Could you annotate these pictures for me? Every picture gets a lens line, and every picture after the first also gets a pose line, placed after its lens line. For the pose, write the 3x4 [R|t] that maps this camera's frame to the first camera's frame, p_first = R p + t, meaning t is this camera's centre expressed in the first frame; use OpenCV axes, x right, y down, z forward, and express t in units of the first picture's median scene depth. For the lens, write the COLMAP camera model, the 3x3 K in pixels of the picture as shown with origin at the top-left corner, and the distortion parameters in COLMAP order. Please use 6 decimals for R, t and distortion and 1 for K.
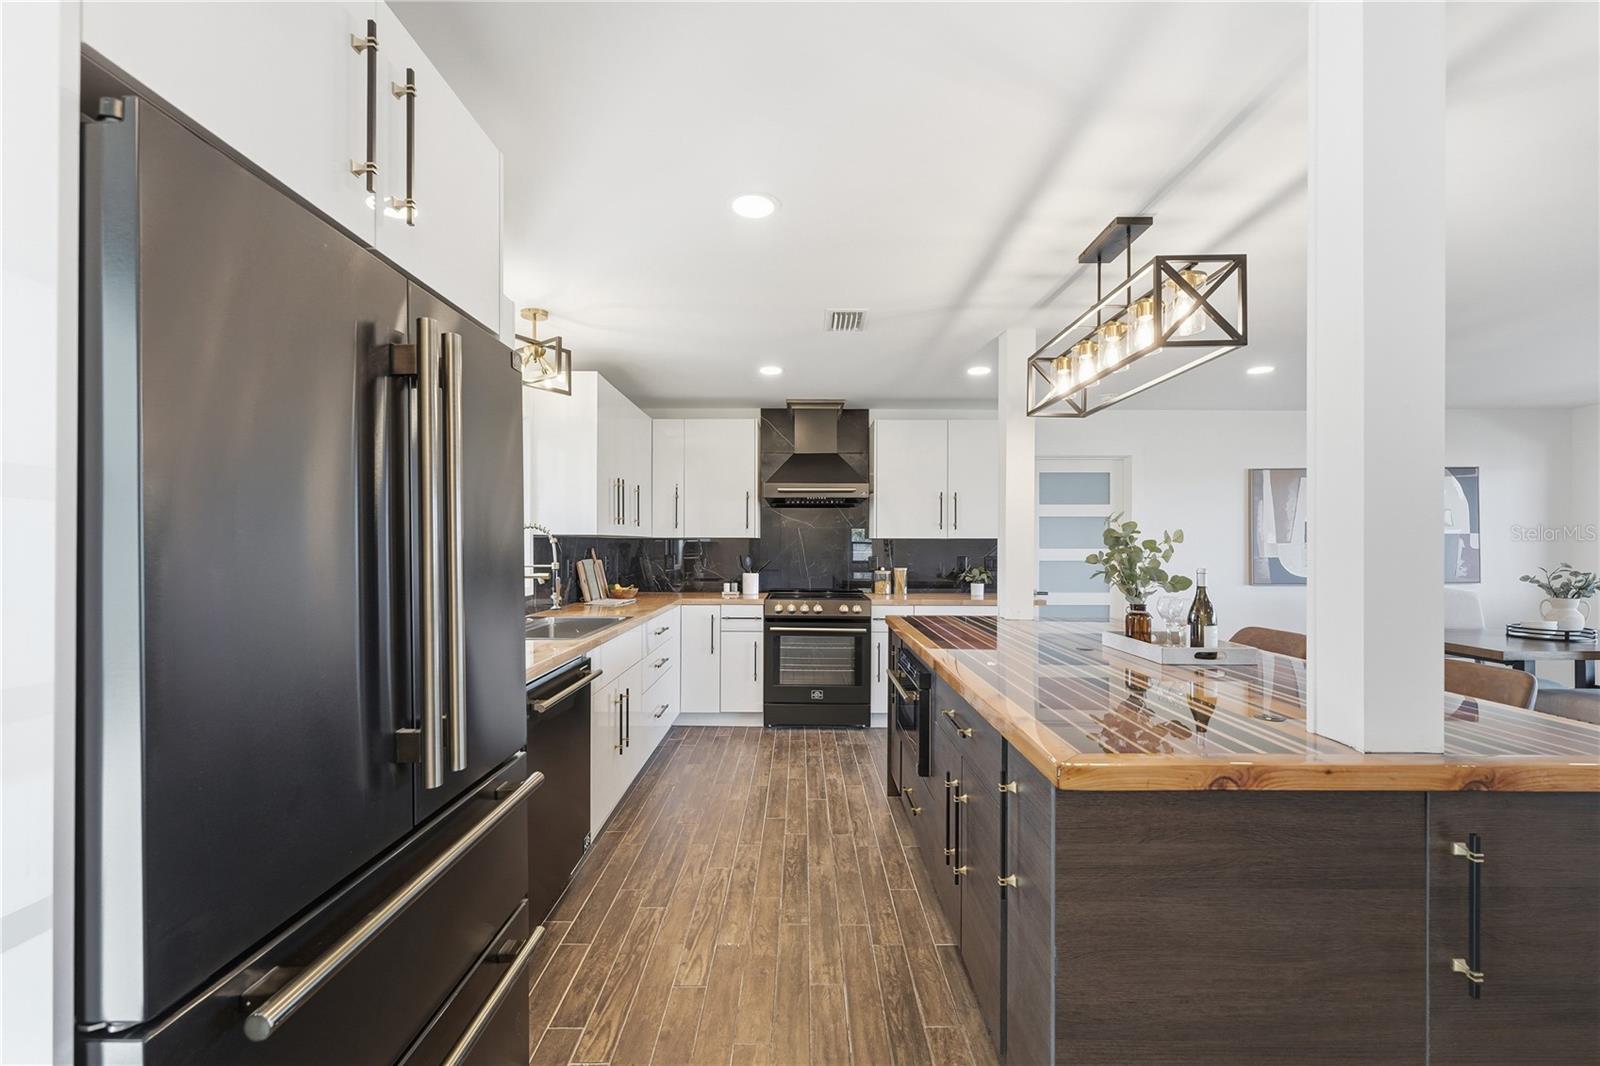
lens RADIAL K [[649.5, 0, 796.0], [0, 649.5, 542.5], [0, 0, 1]] dist [-0.000803, -0.000068]
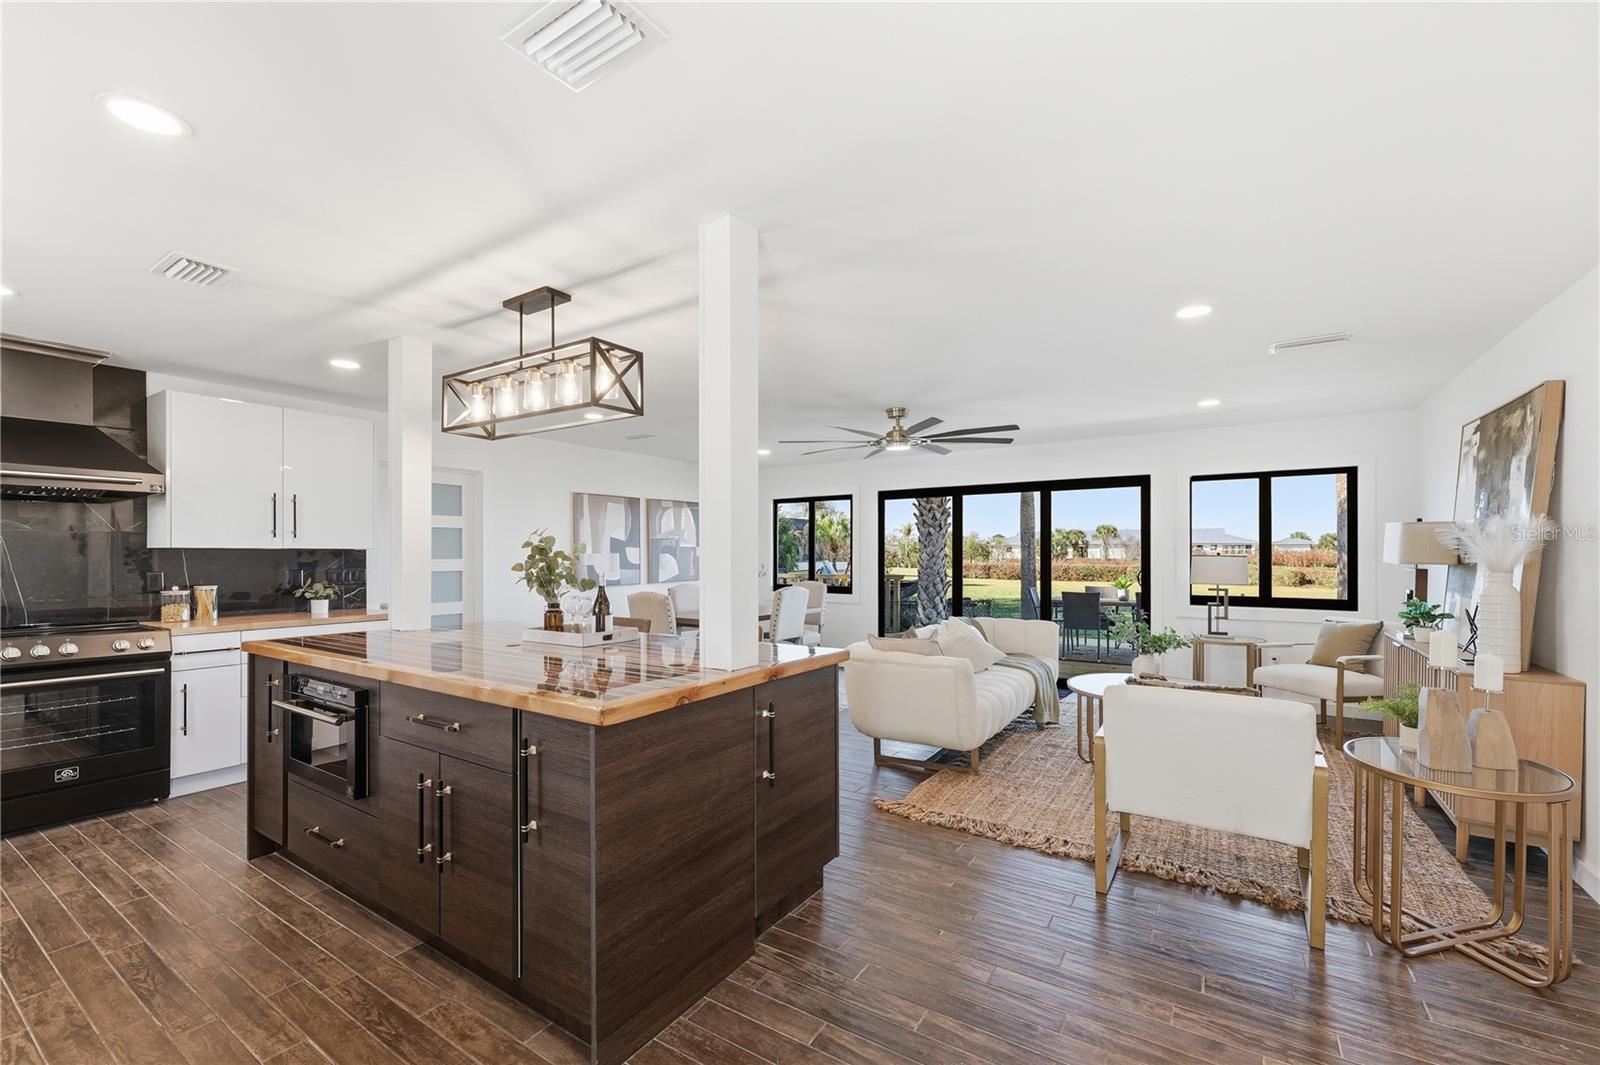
lens RADIAL K [[669.6, 0, 798.8], [0, 669.6, 555.1], [0, 0, 1]] dist [0.000846, 0.000425]
pose [[0.542814, -0.003623, 0.839845, -0.142801], [0.000886, 0.999993, 0.003741, -0.000135], [-0.839853, -0.001286, 0.542813, -0.037587]]
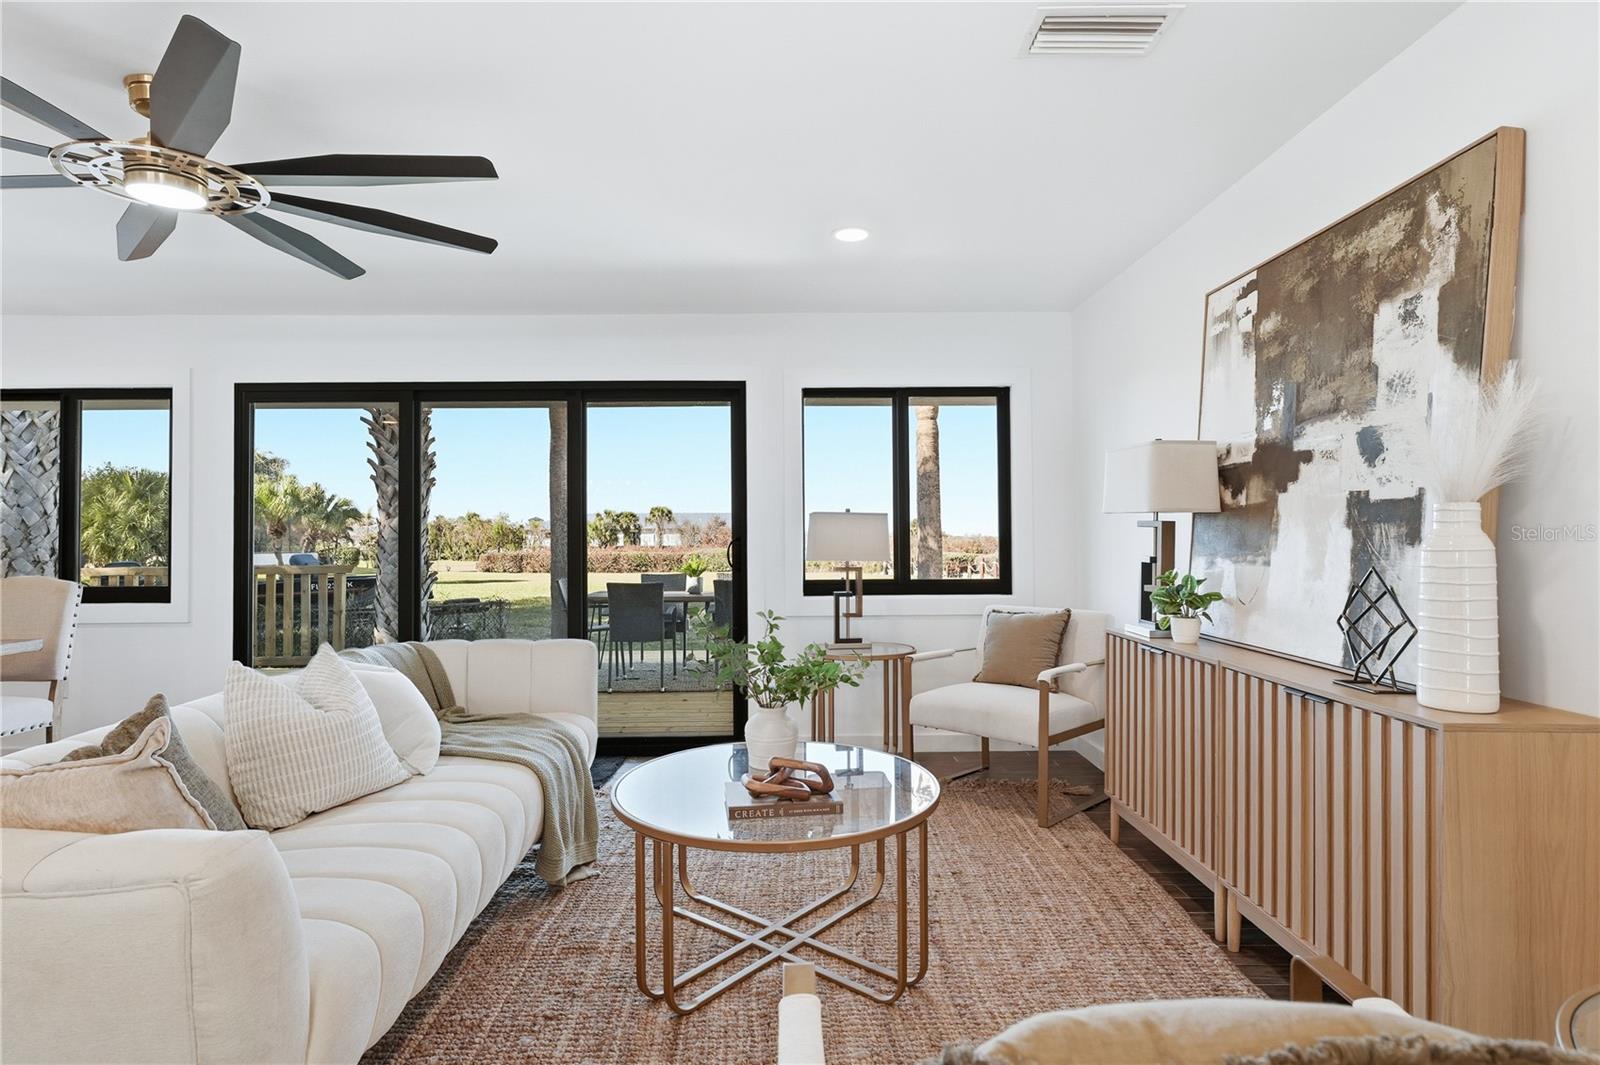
lens RADIAL K [[822.6, 0, 801.2], [0, 822.6, 529.7], [0, 0, 1]] dist [-0.001464, -0.001118]
pose [[-0.026876, 0.011691, 0.999570, 0.377319], [0.004713, 0.999922, -0.011568, 0.034130], [-0.999628, 0.004400, -0.026929, 0.059570]]
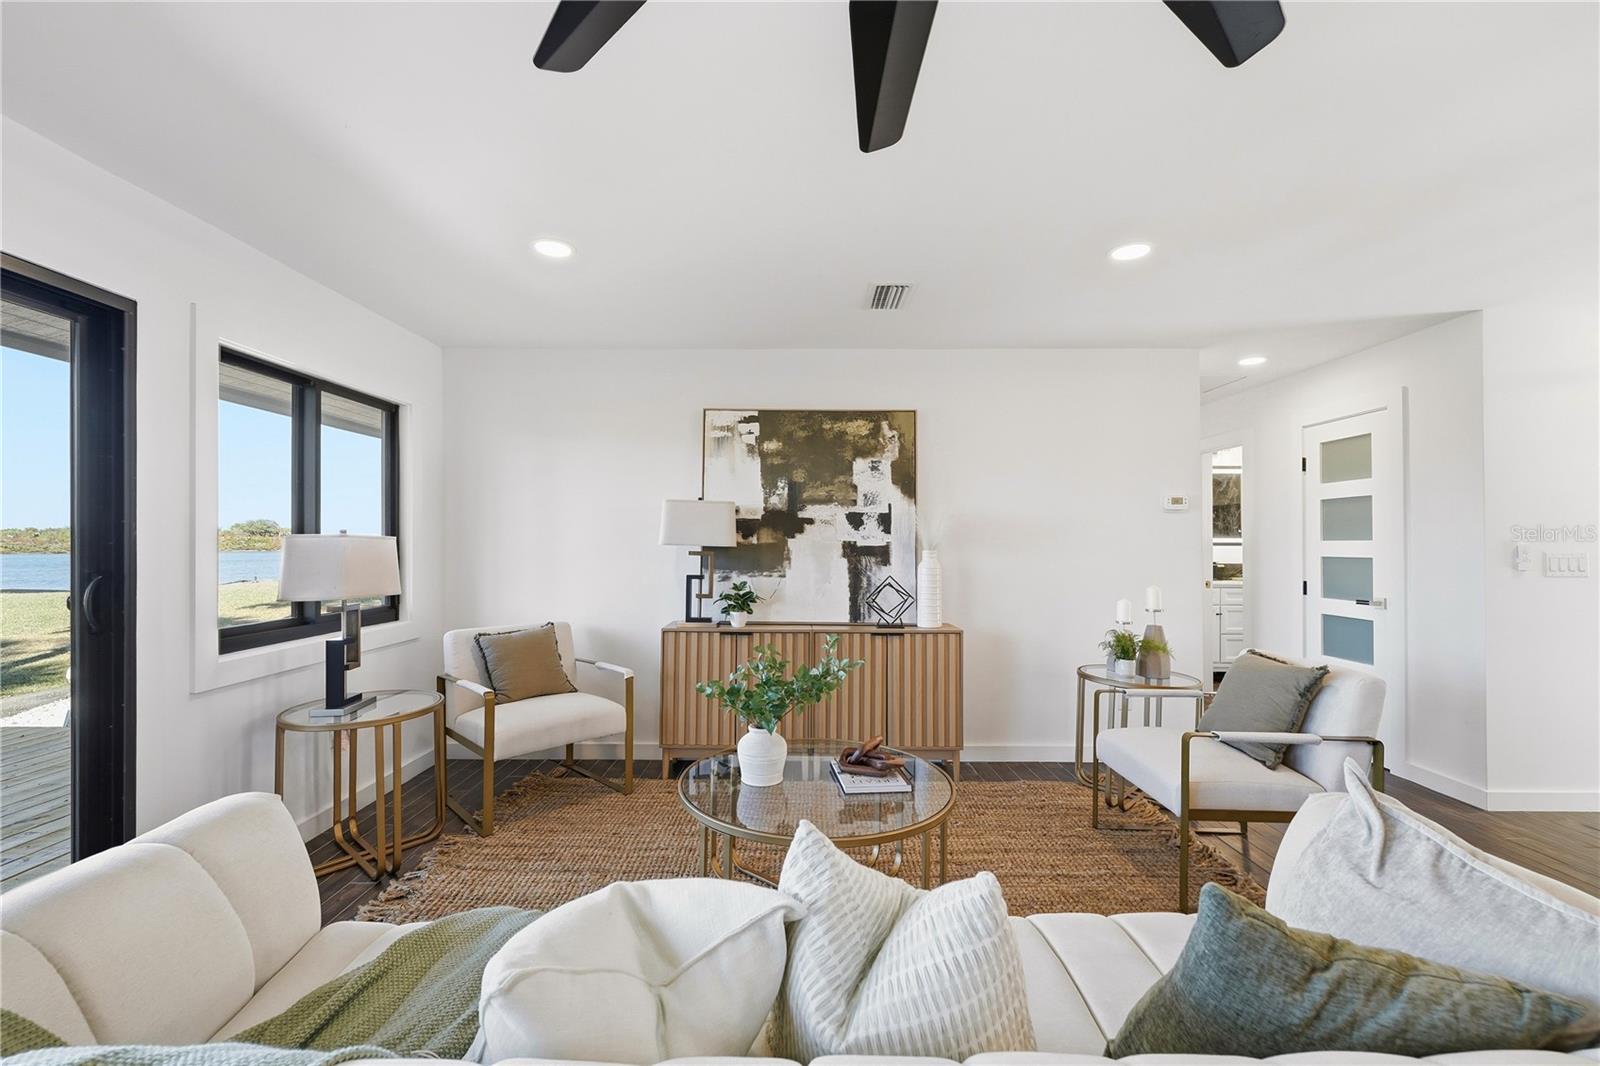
lens RADIAL K [[649.5, 0, 796.0], [0, 649.5, 542.5], [0, 0, 1]] dist [-0.000803, -0.000068]
pose [[-0.999985, -0.002738, 0.004697, 0.899347], [-0.002764, 0.999980, -0.005662, 0.014597], [-0.004681, -0.005675, -0.999973, 0.538510]]
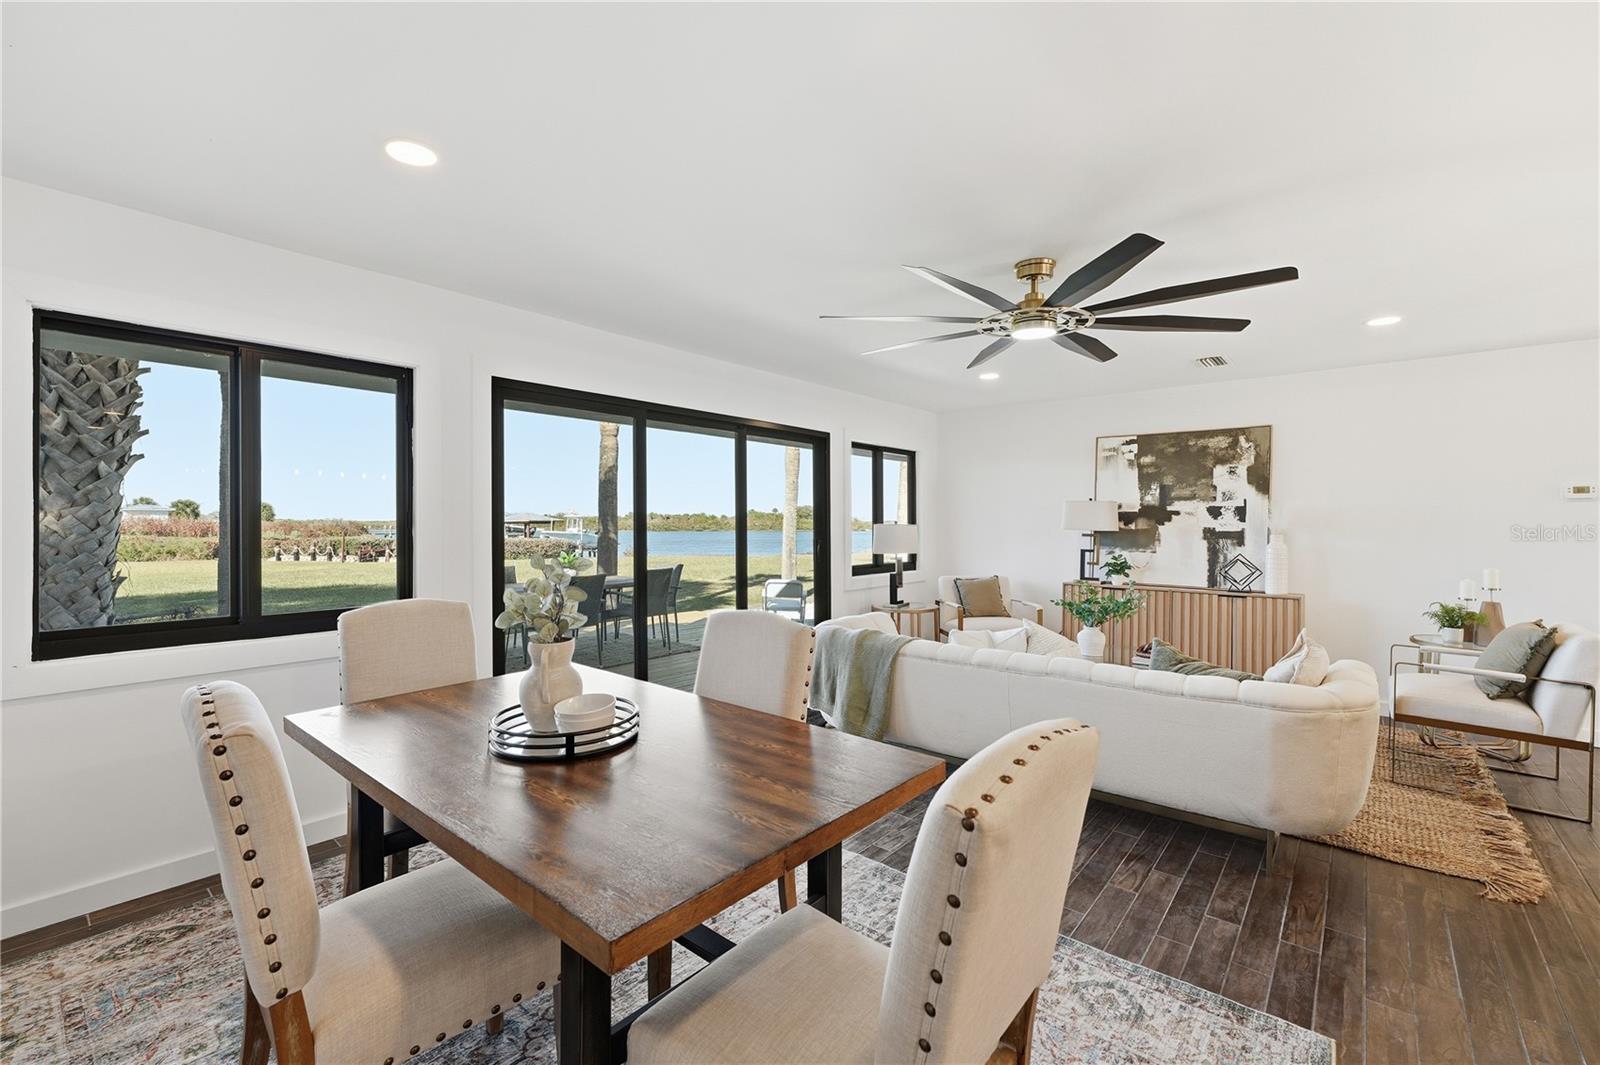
lens RADIAL K [[673.1, 0, 798.3], [0, 673.1, 523.5], [0, 0, 1]] dist [0.000450, -0.000205]
pose [[-0.766313, -0.003064, 0.642460, 0.639212], [-0.005107, 0.999986, -0.001322, 0.006454], [-0.642447, -0.004294, -0.766318, 1.038655]]
